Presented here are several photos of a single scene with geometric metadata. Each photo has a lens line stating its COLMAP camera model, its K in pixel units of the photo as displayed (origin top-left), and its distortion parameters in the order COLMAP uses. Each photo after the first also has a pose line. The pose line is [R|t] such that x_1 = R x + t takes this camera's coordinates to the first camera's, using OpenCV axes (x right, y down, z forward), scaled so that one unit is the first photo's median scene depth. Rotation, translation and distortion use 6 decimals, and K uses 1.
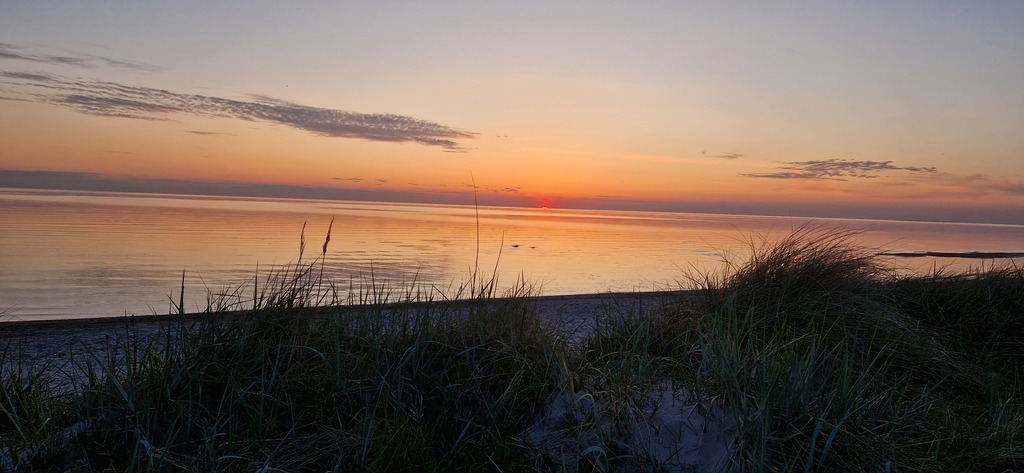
lens RADIAL K [[680.2, 0, 518.9], [0, 680.2, 235.9], [0, 0, 1]] dist [0.086136, -0.077653]
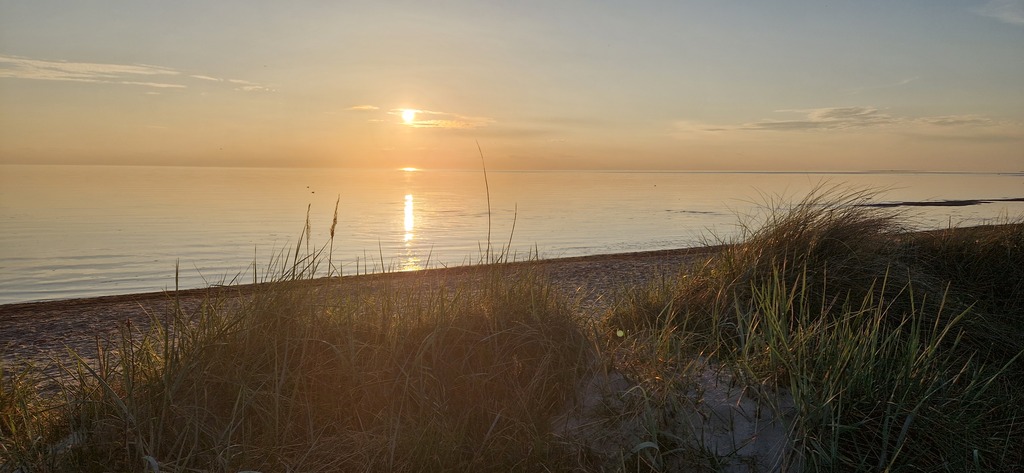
lens RADIAL K [[680.2, 0, 519.5], [0, 680.2, 235.4], [0, 0, 1]] dist [0.086136, -0.077653]
pose [[0.999061, -0.033038, 0.028043, -0.064431], [0.031445, 0.997966, 0.055455, -0.021075], [-0.029818, -0.054521, 0.998067, 0.088563]]
